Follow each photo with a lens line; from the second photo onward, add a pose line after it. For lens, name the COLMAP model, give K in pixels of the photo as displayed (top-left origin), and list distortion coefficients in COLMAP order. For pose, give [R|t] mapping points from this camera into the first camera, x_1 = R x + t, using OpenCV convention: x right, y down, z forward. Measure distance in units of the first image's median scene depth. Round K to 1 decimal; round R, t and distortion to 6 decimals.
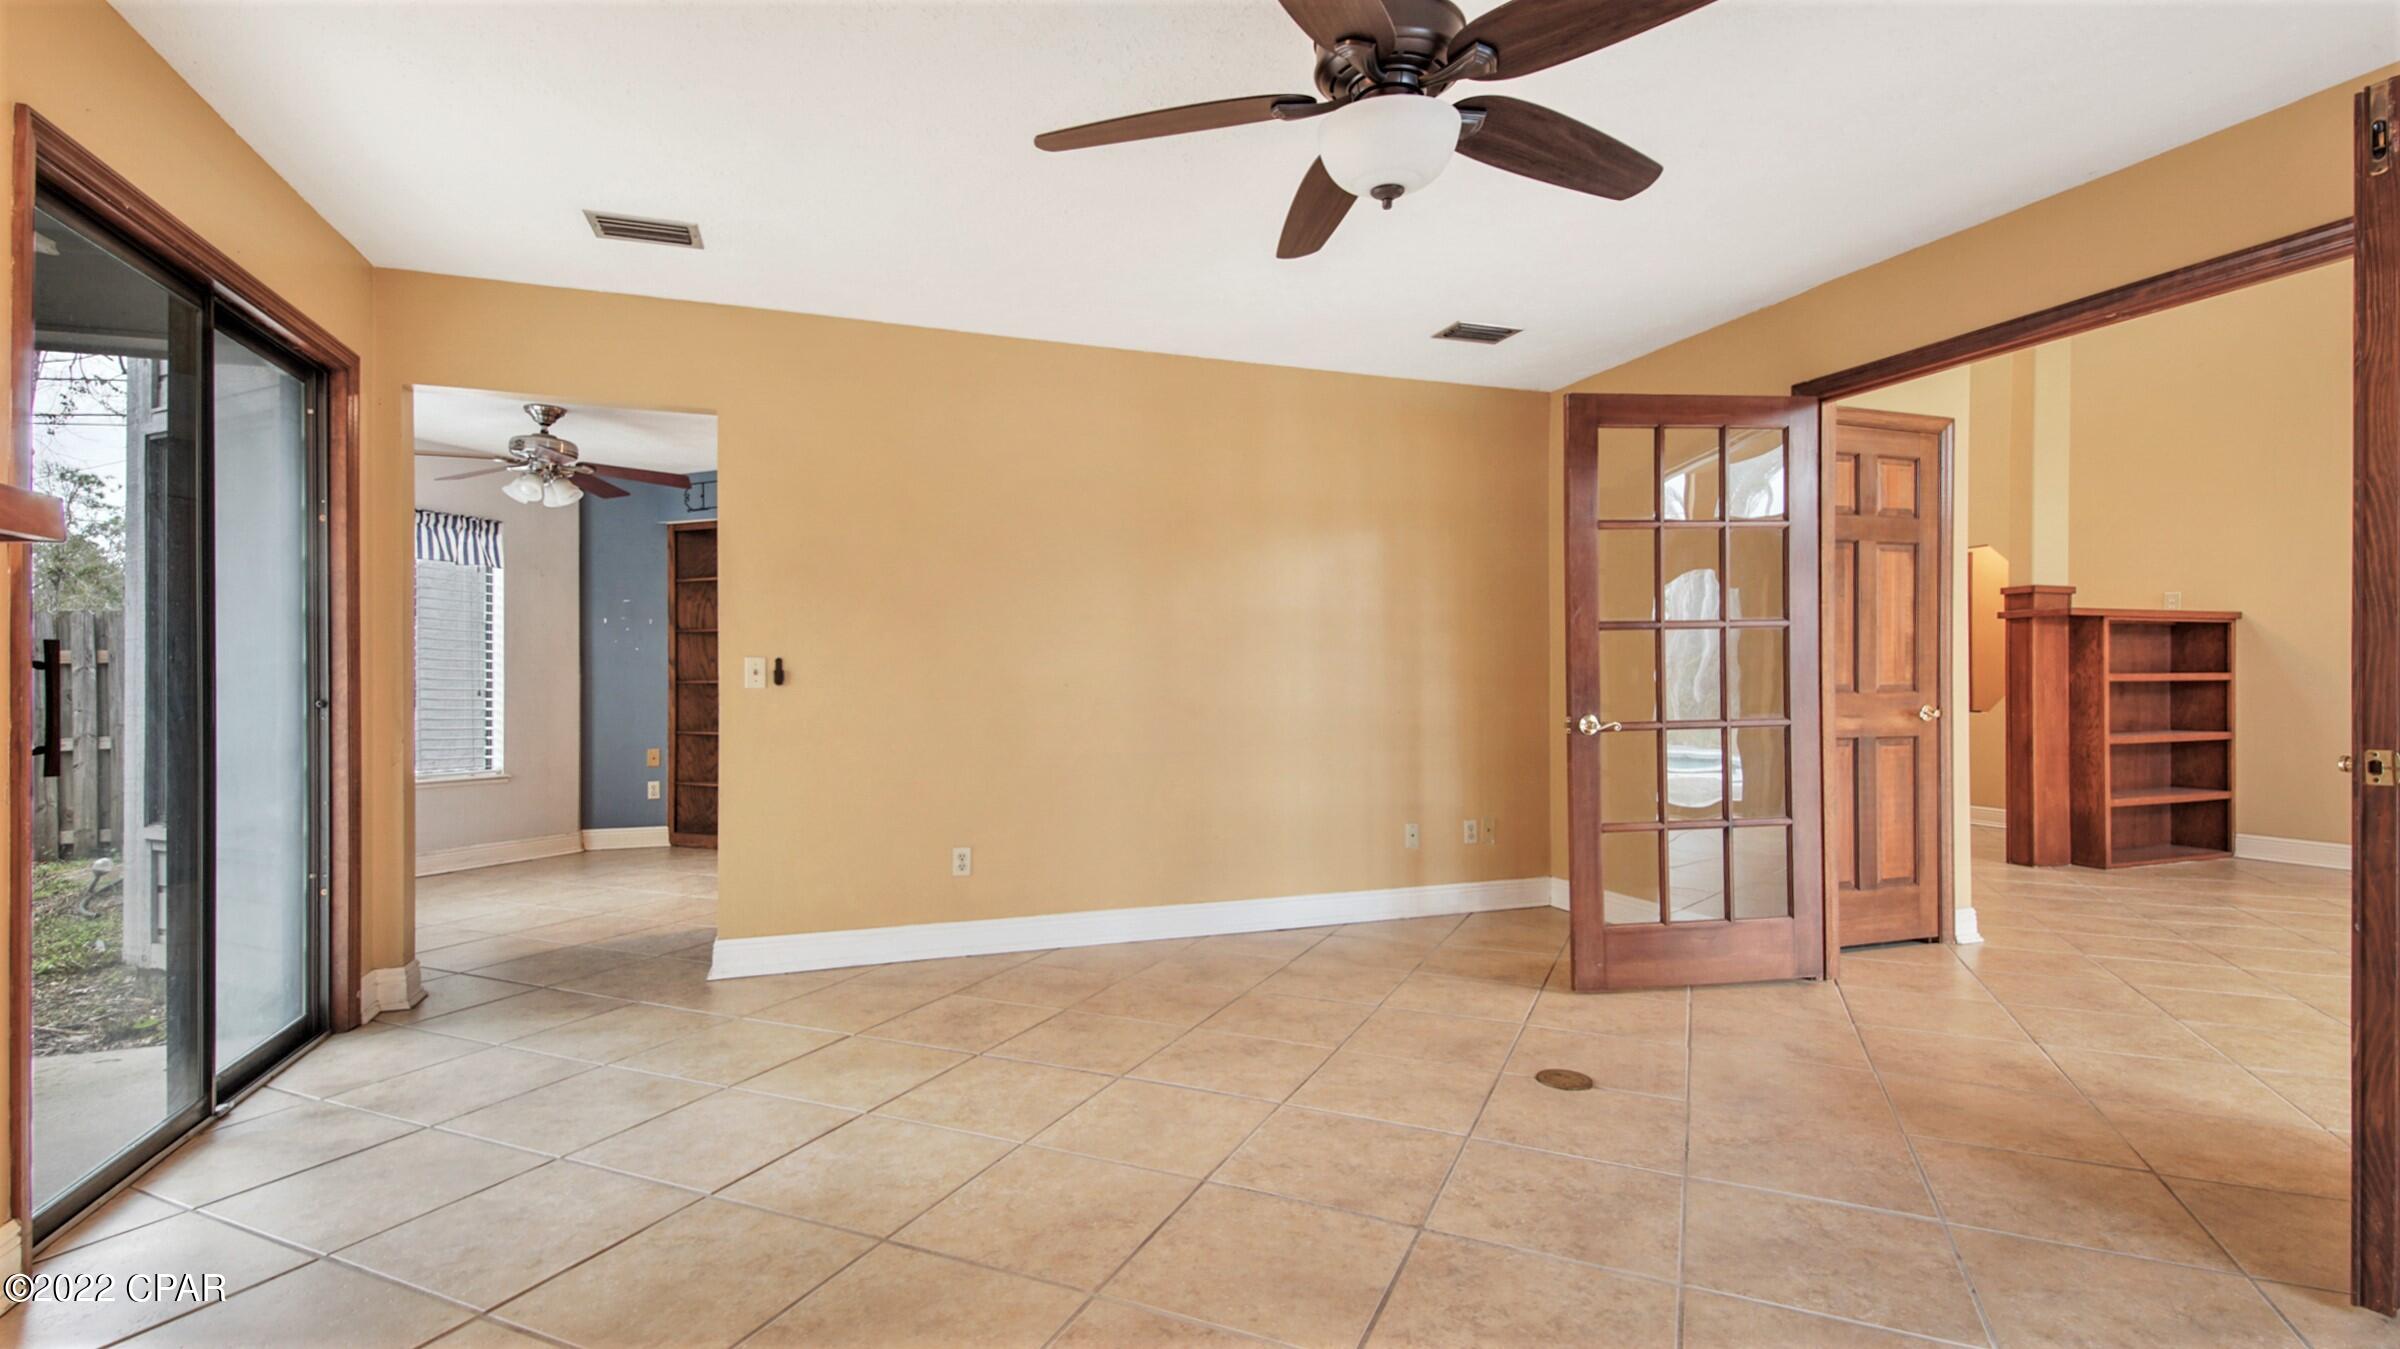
lens RADIAL K [[1126.9, 0, 1200.0], [0, 1126.9, 674.5], [0, 0, 1]] dist [-0.000235, -0.000076]
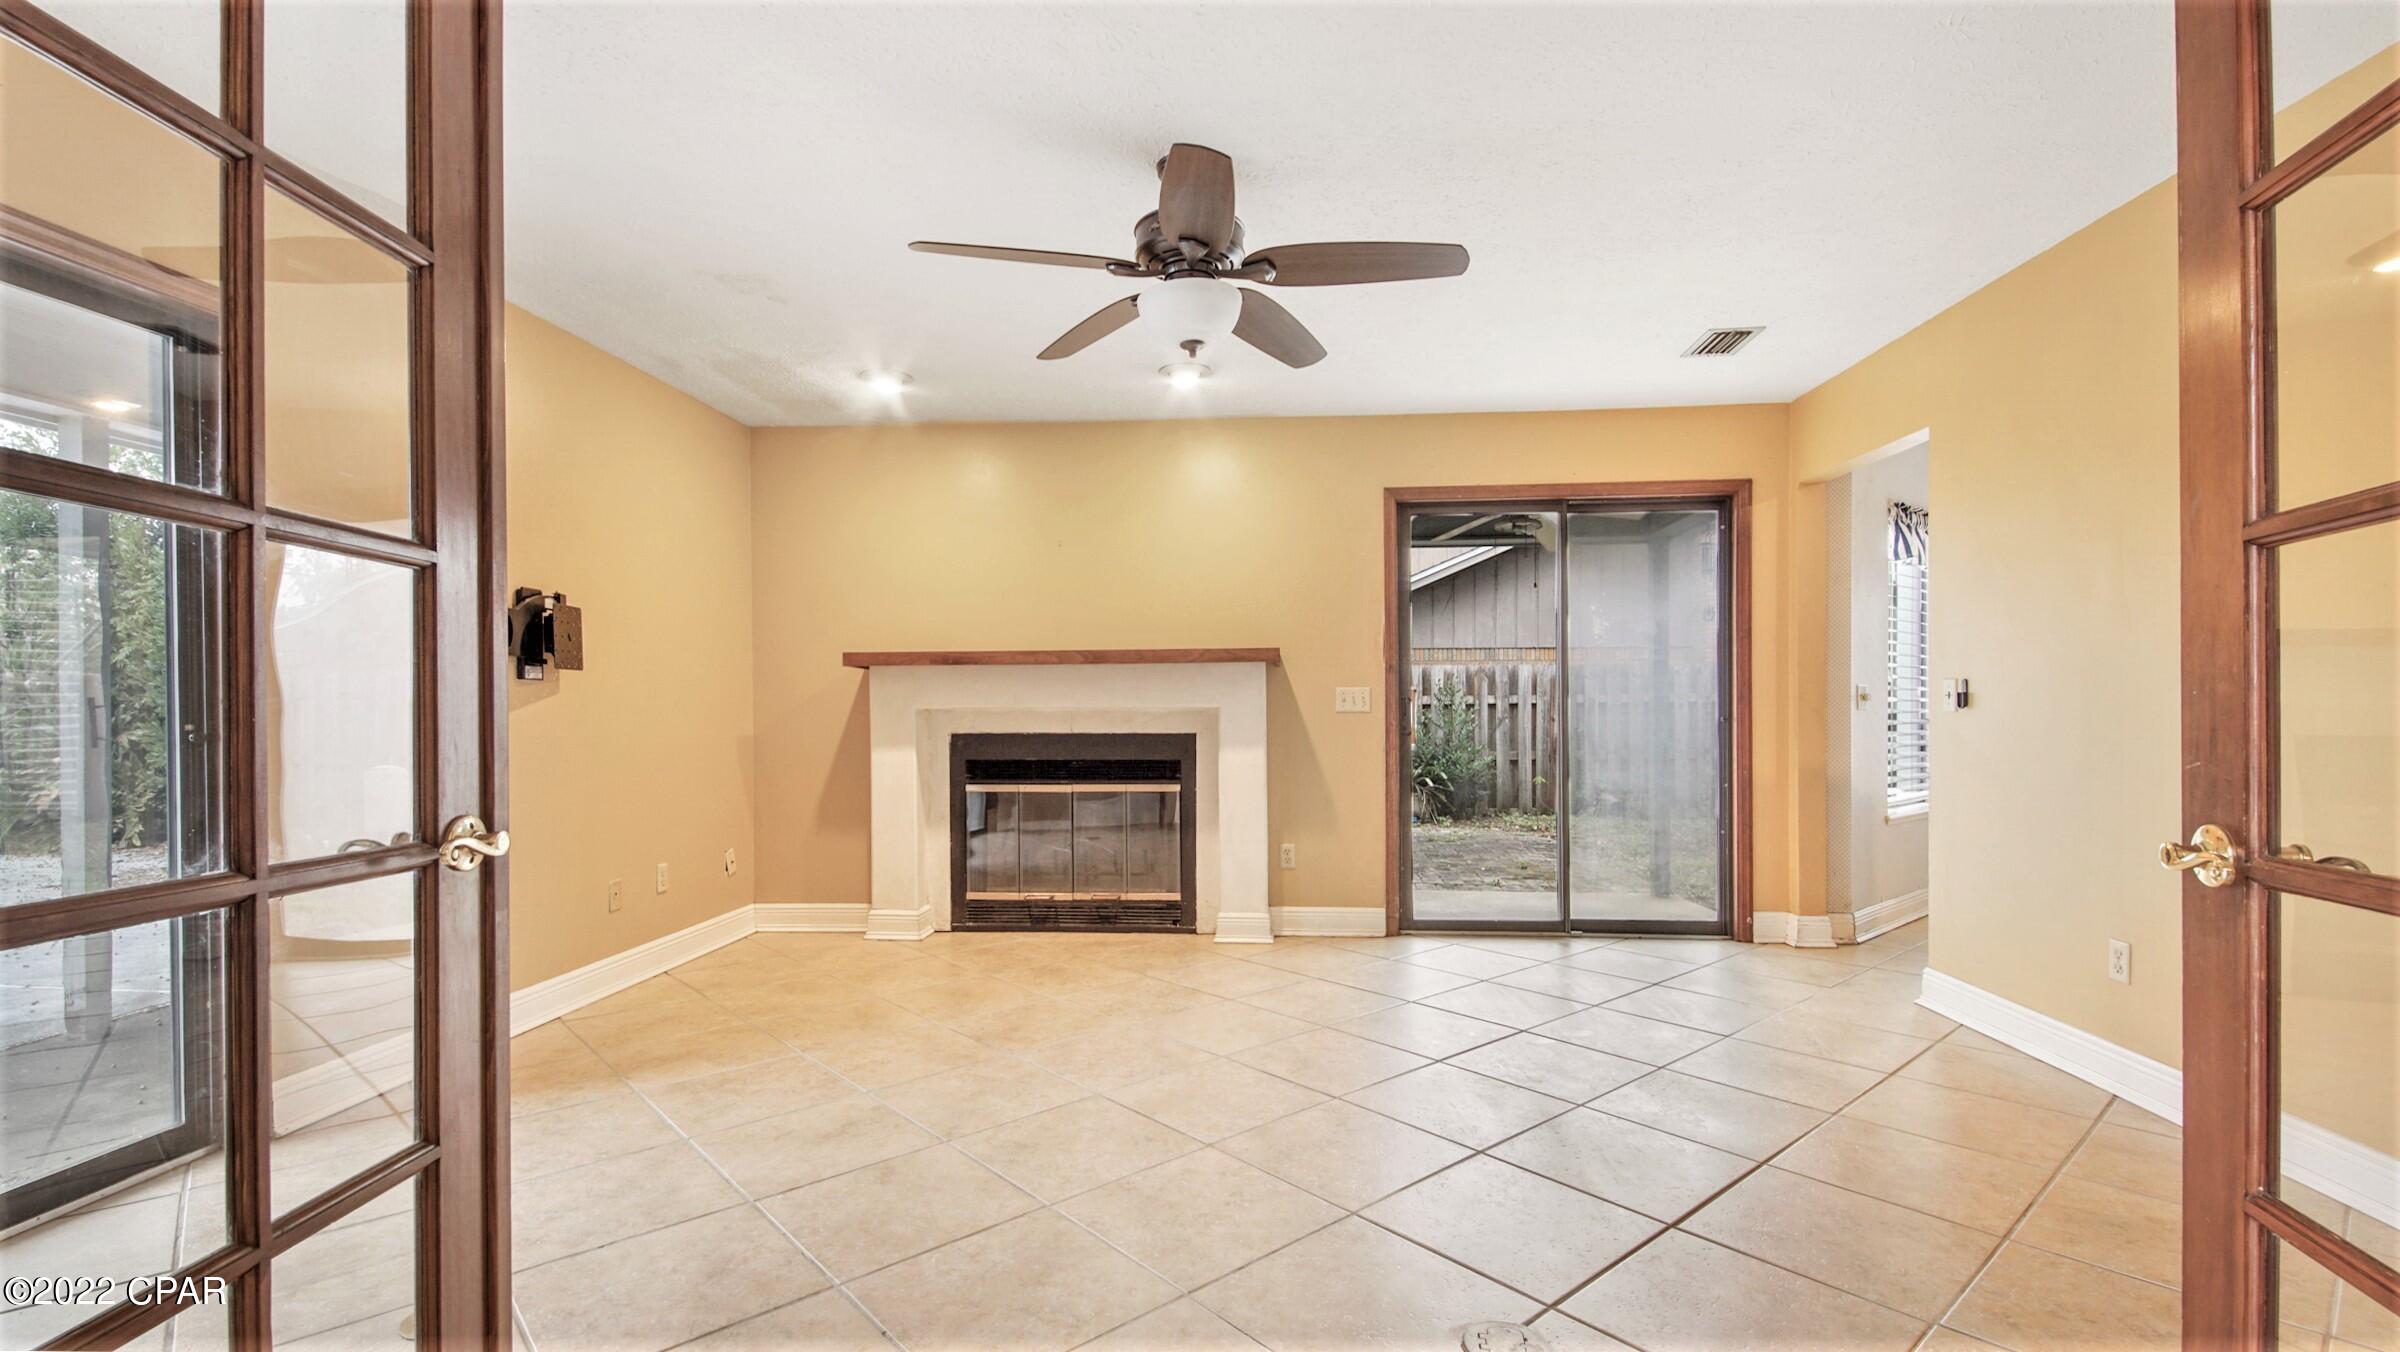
lens RADIAL K [[1074.1, 0, 1174.2], [0, 1074.1, 712.7], [0, 0, 1]] dist [0.027781, -0.000171]
pose [[-0.439305, 0.012140, -0.898256, 0.630618], [0.012603, 0.999894, 0.007350, -0.002434], [0.898249, -0.008092, -0.439412, 0.731153]]
